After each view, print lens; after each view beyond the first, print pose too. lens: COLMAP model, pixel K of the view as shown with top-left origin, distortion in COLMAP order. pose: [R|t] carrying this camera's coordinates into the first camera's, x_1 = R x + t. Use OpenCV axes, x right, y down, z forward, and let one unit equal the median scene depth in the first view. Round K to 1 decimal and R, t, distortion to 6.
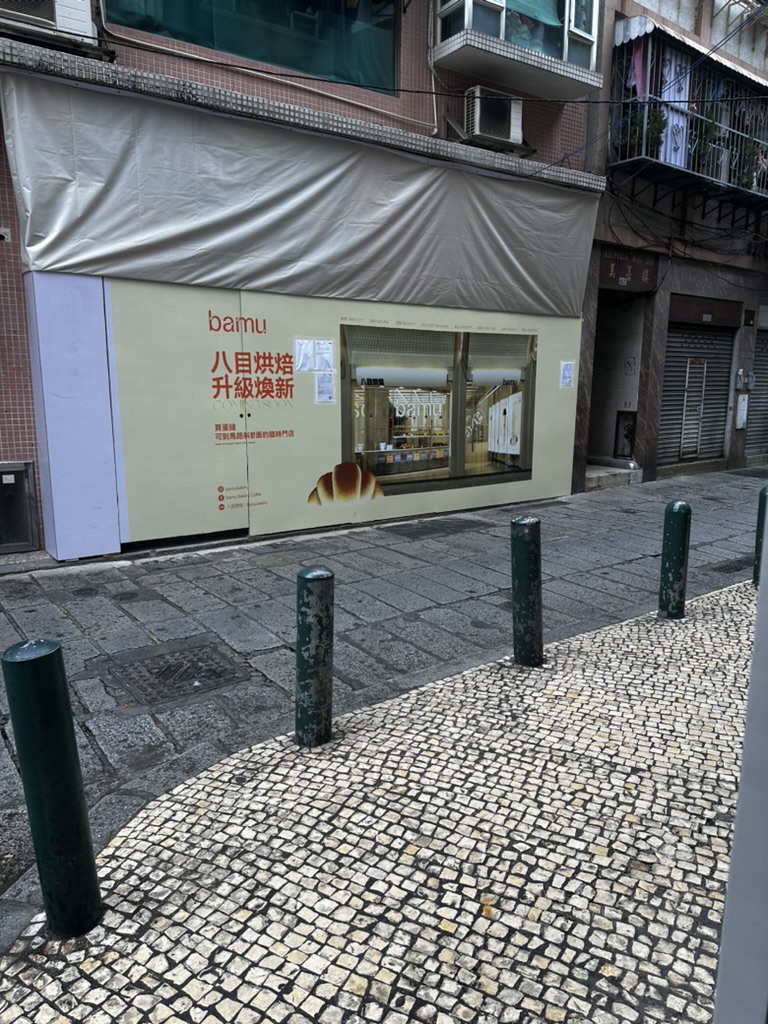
lens RADIAL K [[712.4, 0, 384.0], [0, 712.4, 512.0], [0, 0, 1]] dist [0.115245, -0.170874]
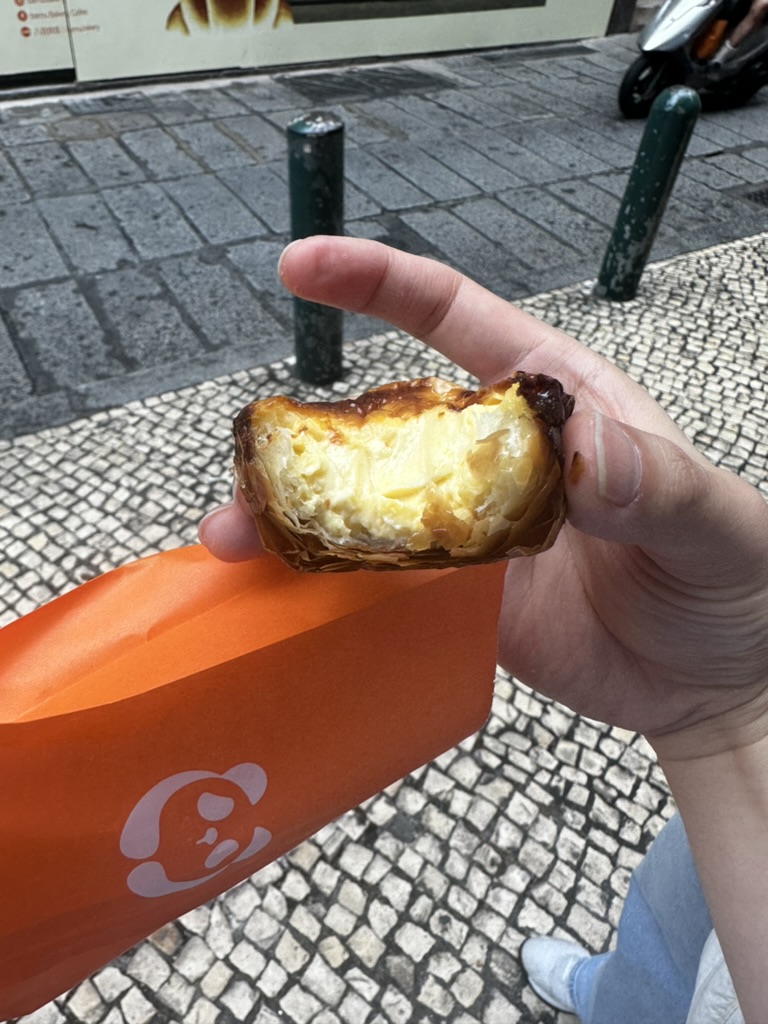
lens RADIAL K [[724.9, 0, 323.4], [0, 724.9, 466.4], [0, 0, 1]] dist [-0.005744, -0.003280]
pose [[0.987035, 0.123674, -0.102305, 0.273989], [-0.052581, 0.851378, 0.521911, -0.045496], [0.151647, -0.509766, 0.846843, 0.431259]]
